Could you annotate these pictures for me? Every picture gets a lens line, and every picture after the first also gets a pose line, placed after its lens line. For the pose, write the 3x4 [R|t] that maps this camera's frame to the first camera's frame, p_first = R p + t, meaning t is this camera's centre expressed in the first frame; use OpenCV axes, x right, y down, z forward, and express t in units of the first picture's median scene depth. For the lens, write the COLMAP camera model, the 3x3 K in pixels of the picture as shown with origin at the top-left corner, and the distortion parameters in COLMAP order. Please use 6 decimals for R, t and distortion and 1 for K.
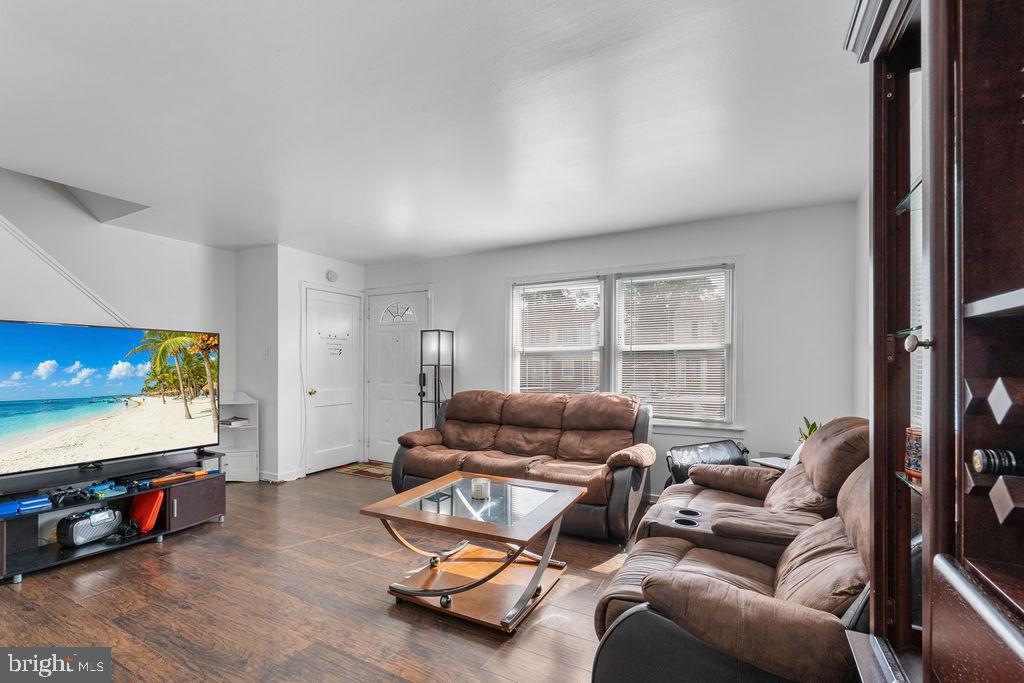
lens RADIAL K [[457.1, 0, 496.4], [0, 457.1, 363.8], [0, 0, 1]] dist [-0.007509, -0.000593]
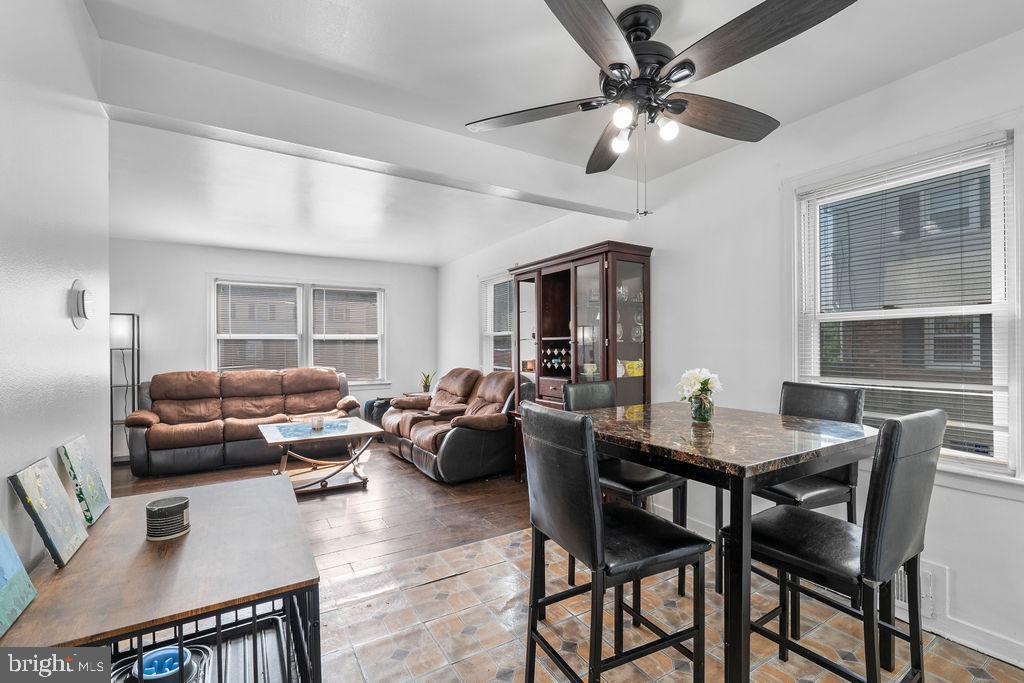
lens RADIAL K [[457.1, 0, 513.4], [0, 457.1, 341.9], [0, 0, 1]] dist [-0.007509, -0.000593]
pose [[0.510302, -0.001973, 0.859993, -0.674162], [0.004538, 0.999990, -0.000399, -0.009708], [-0.859983, 0.004107, 0.510306, -0.279198]]
